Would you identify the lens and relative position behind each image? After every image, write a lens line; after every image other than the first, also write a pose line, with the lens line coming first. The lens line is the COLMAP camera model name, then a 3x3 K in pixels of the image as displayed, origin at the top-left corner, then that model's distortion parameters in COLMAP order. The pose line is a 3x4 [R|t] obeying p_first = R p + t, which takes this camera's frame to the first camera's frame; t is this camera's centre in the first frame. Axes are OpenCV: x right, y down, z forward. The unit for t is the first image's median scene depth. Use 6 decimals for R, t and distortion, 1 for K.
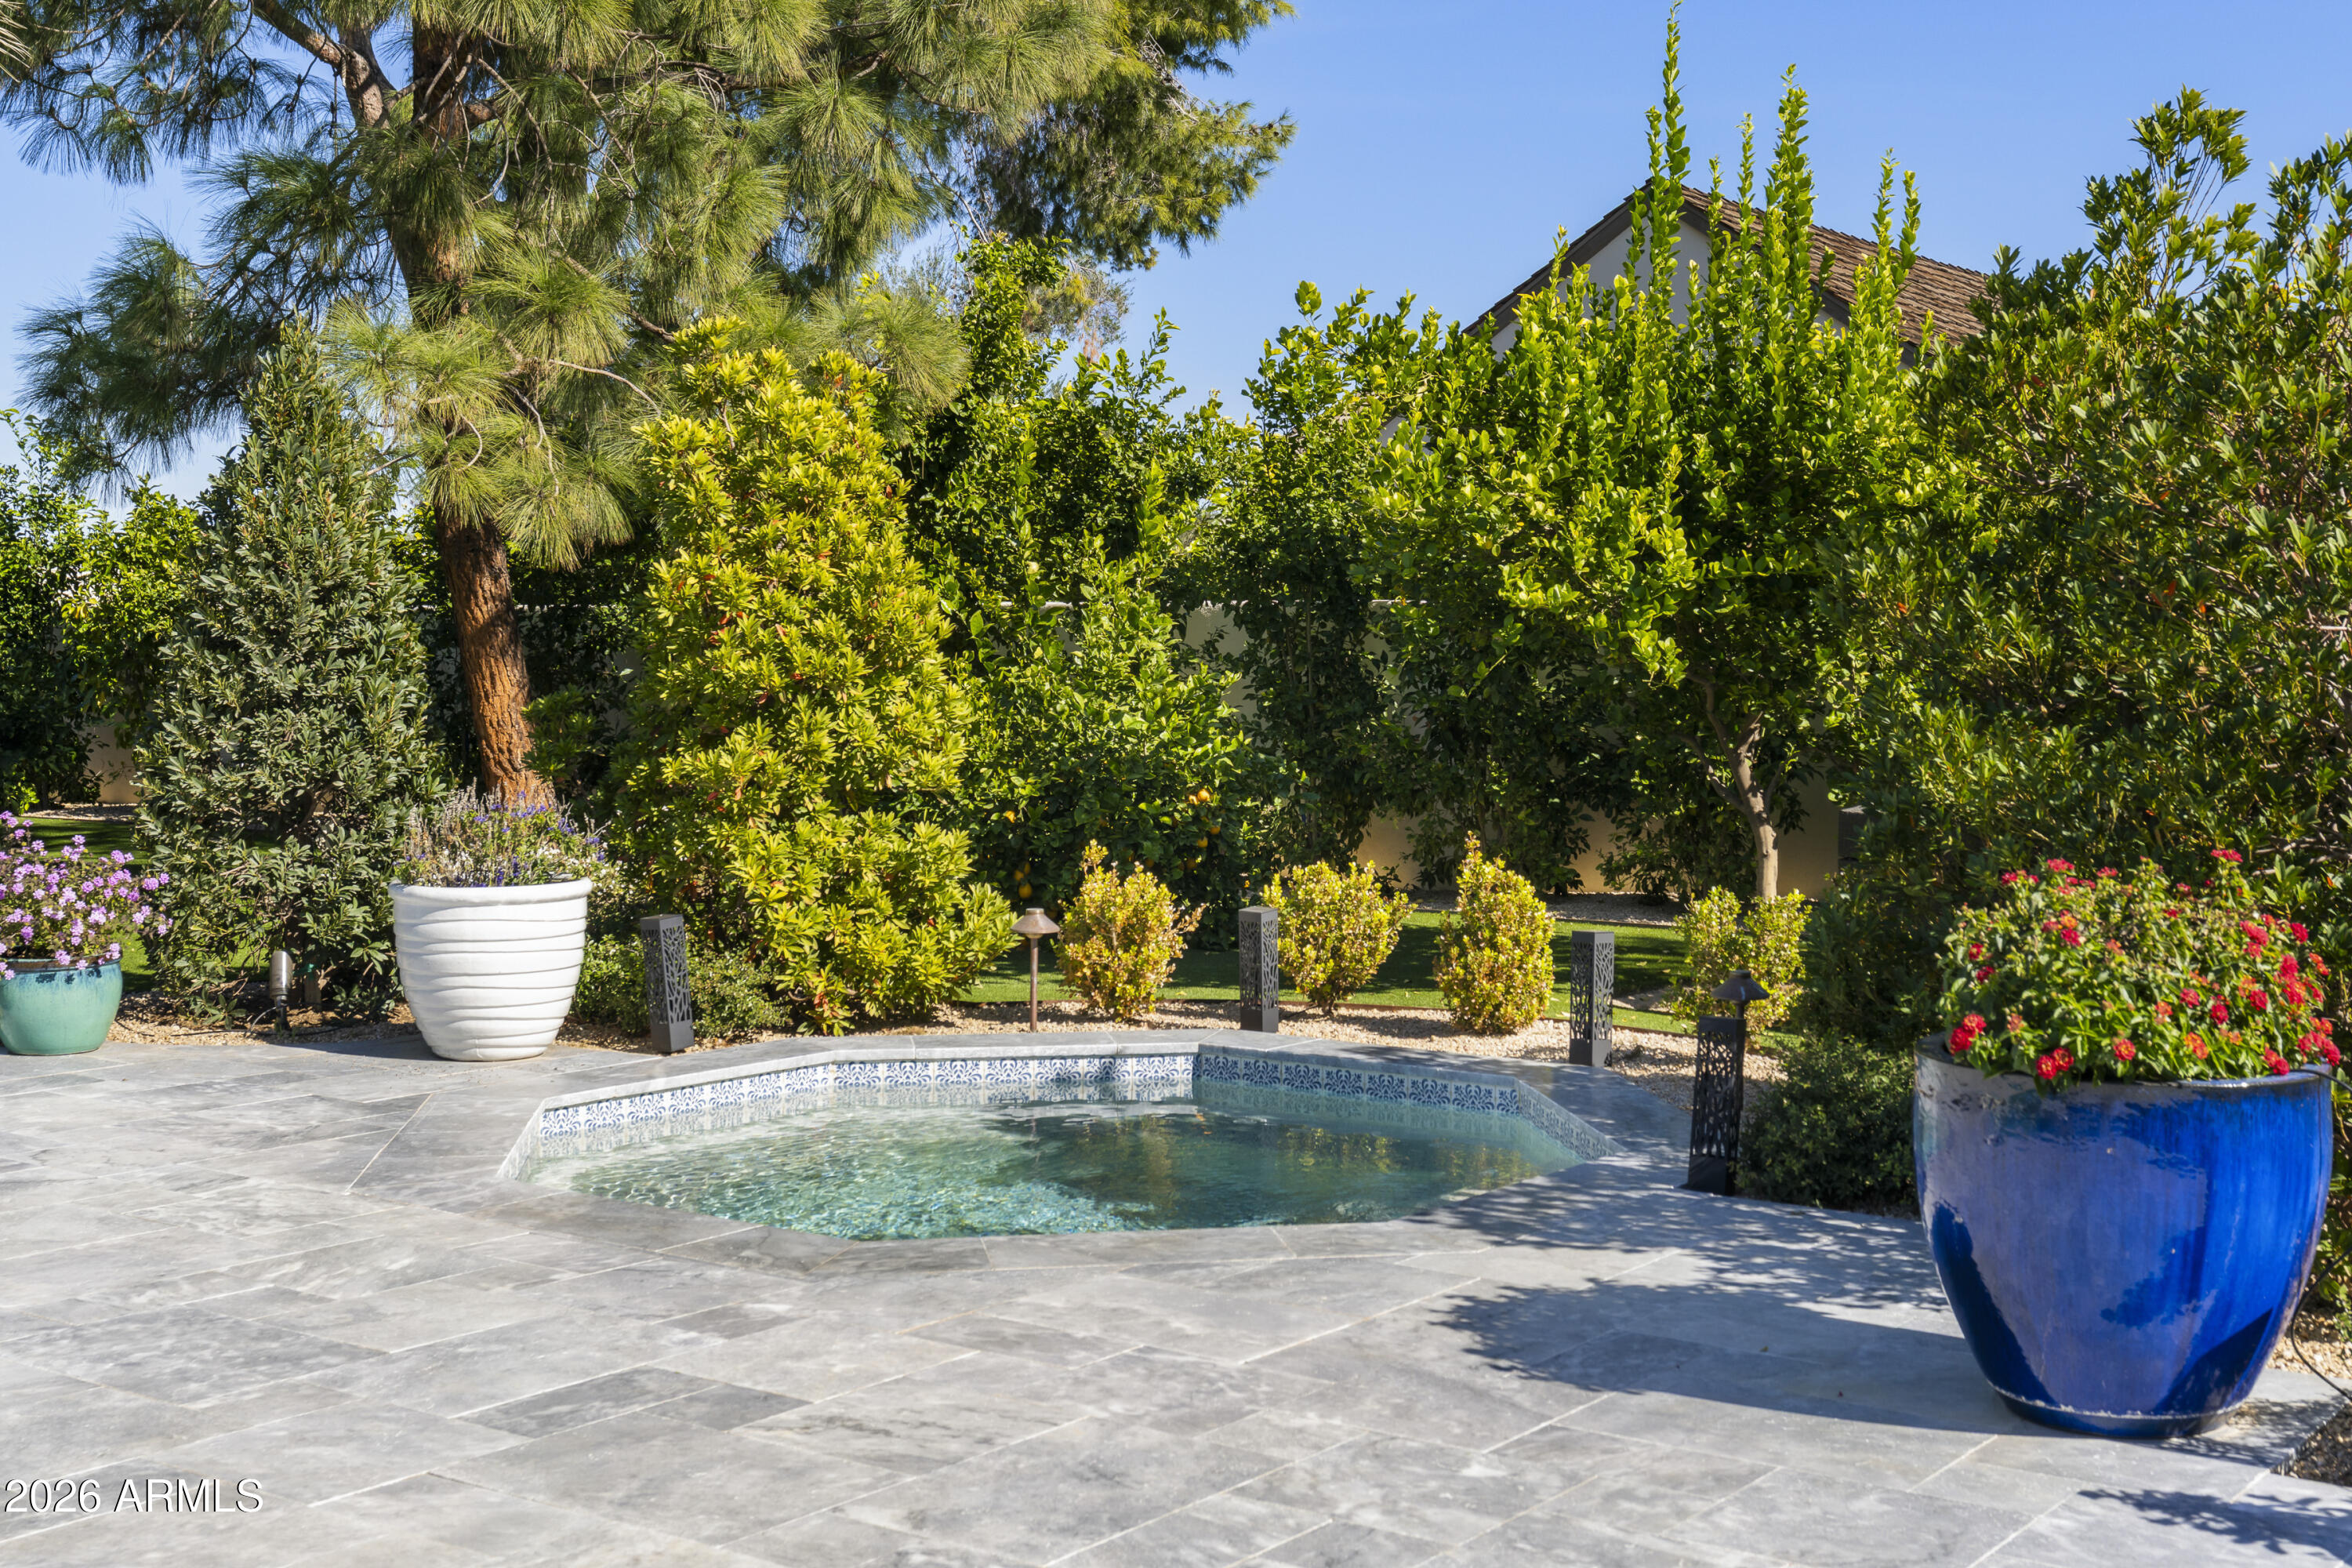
lens RADIAL K [[2325.4, 0, 1128.7], [0, 2325.4, 840.4], [0, 0, 1]] dist [0.047459, -0.001506]
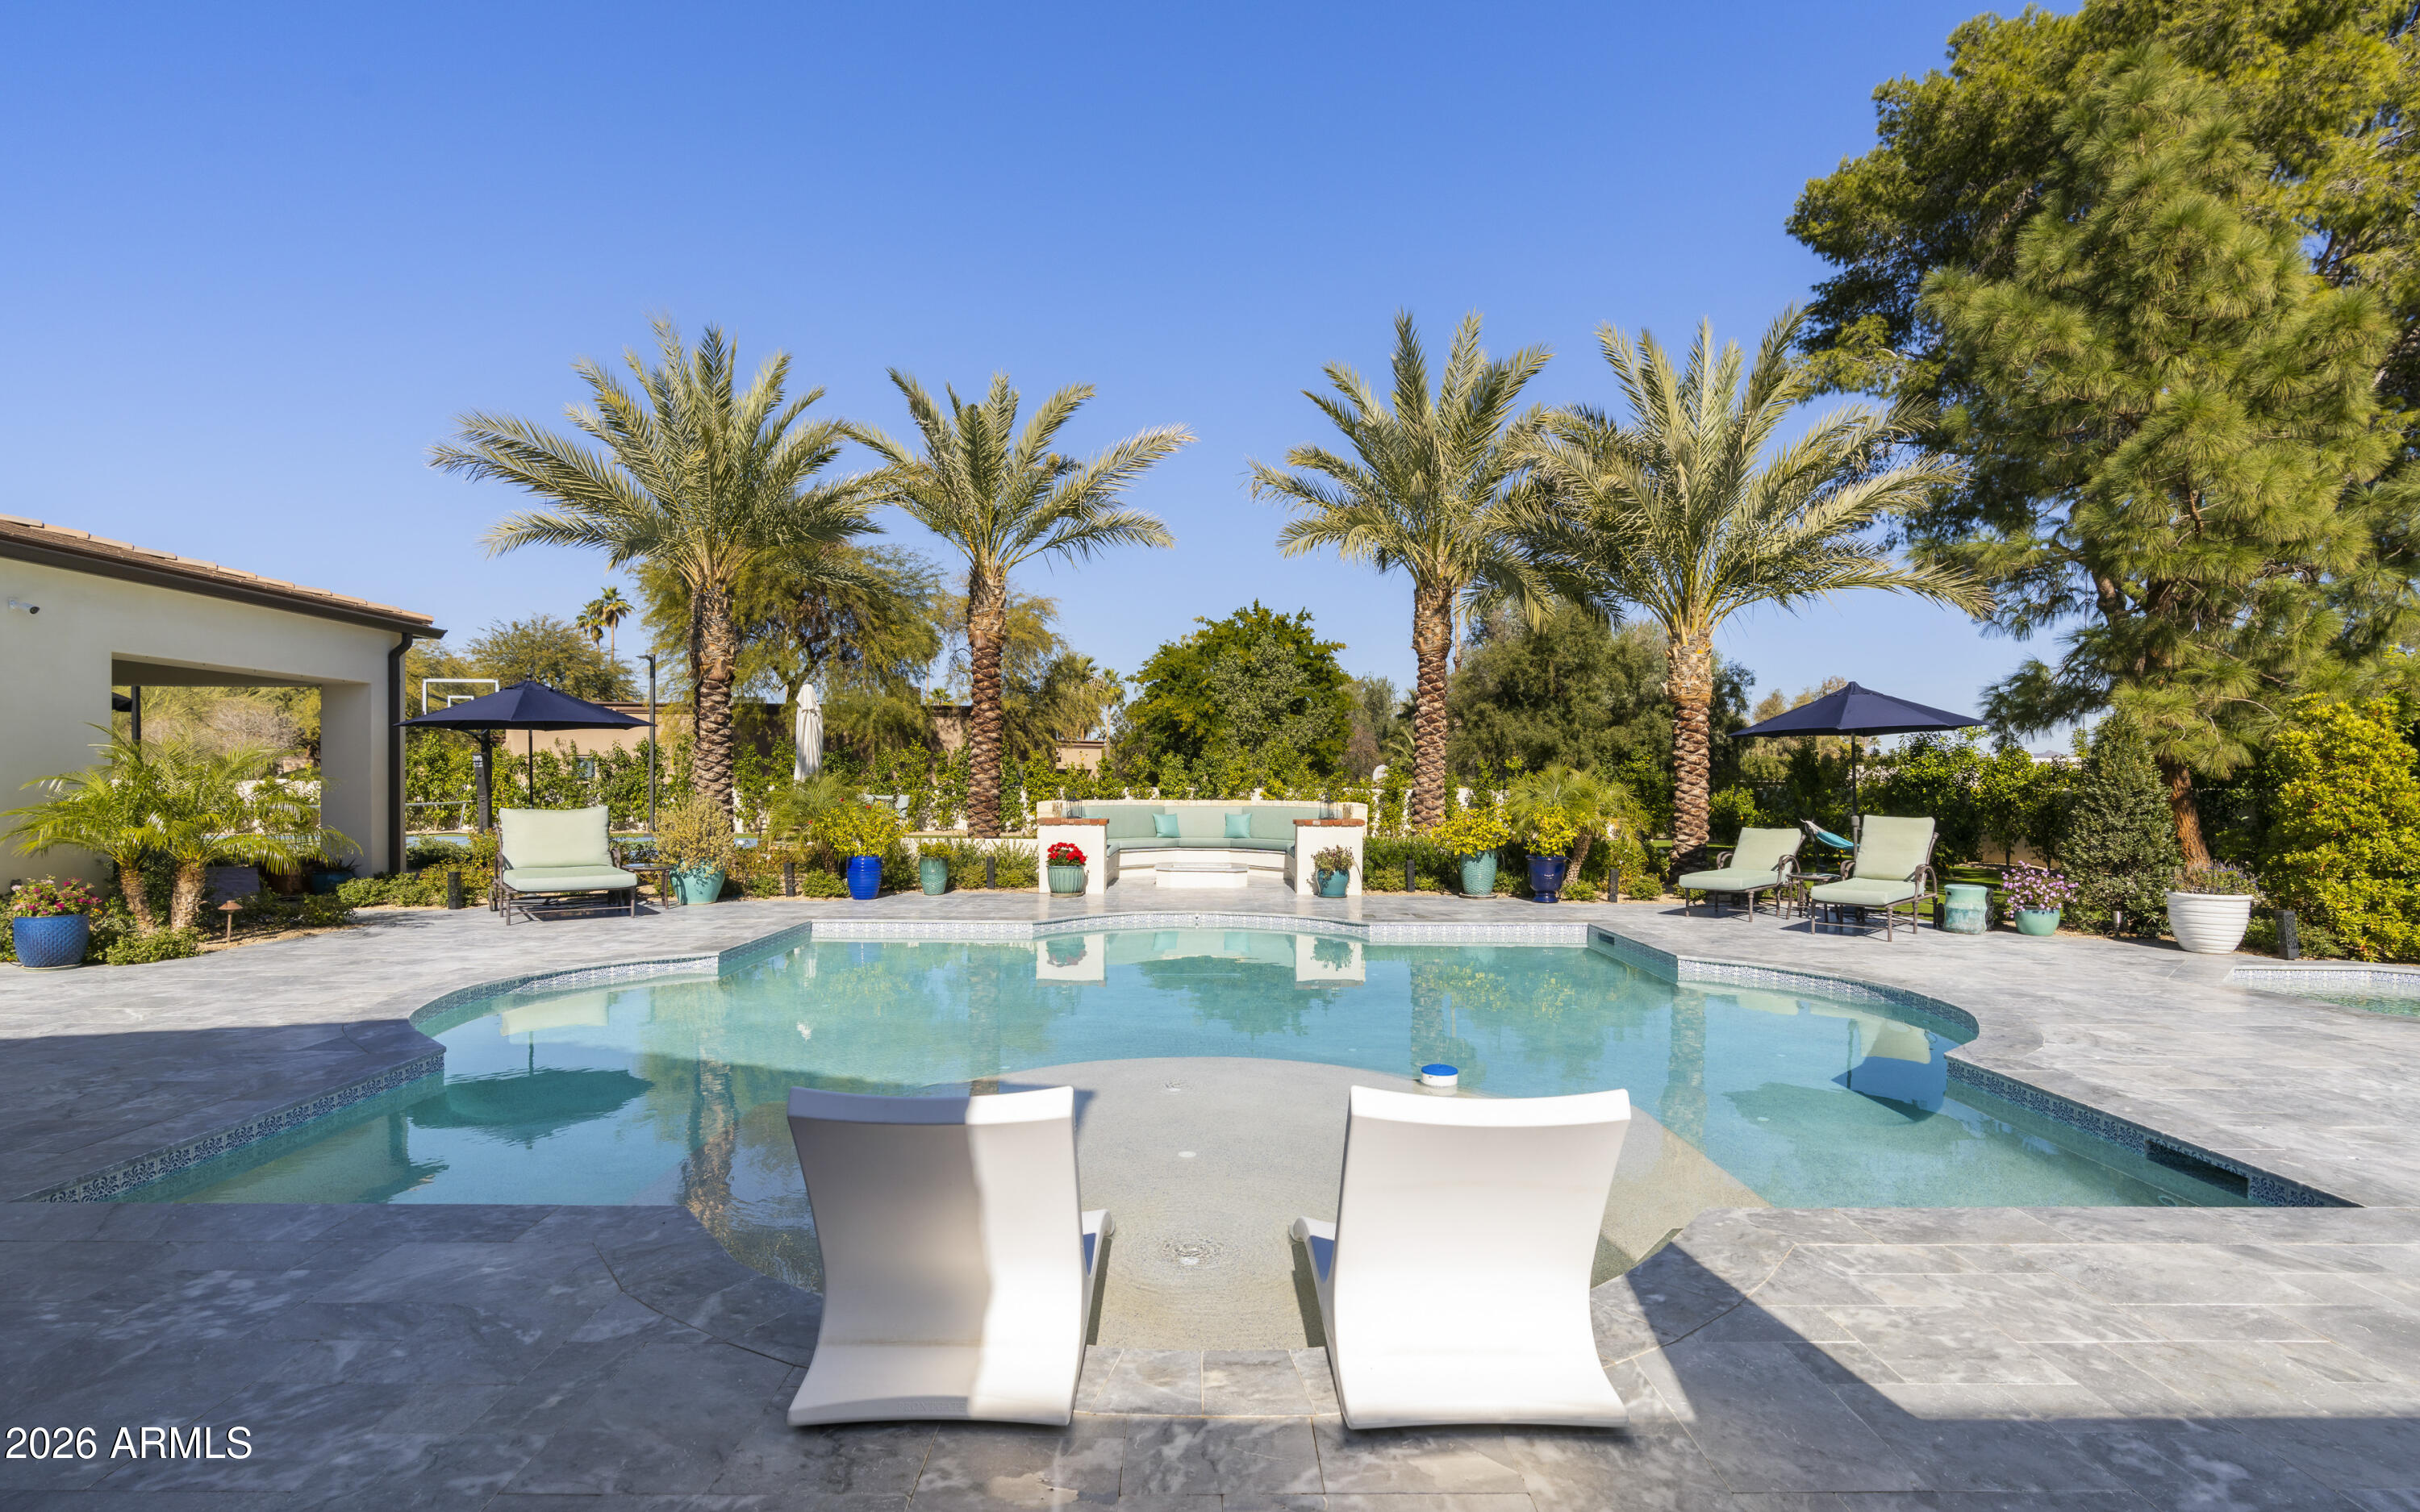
lens RADIAL K [[1161.1, 0, 1207.8], [0, 1161.1, 779.1], [0, 0, 1]] dist [-0.002194, -0.000203]
pose [[0.614381, -0.000592, -0.789010, 0.098958], [-0.069421, 0.996081, -0.054803, 0.039745], [0.785950, 0.088444, 0.611932, -0.845684]]
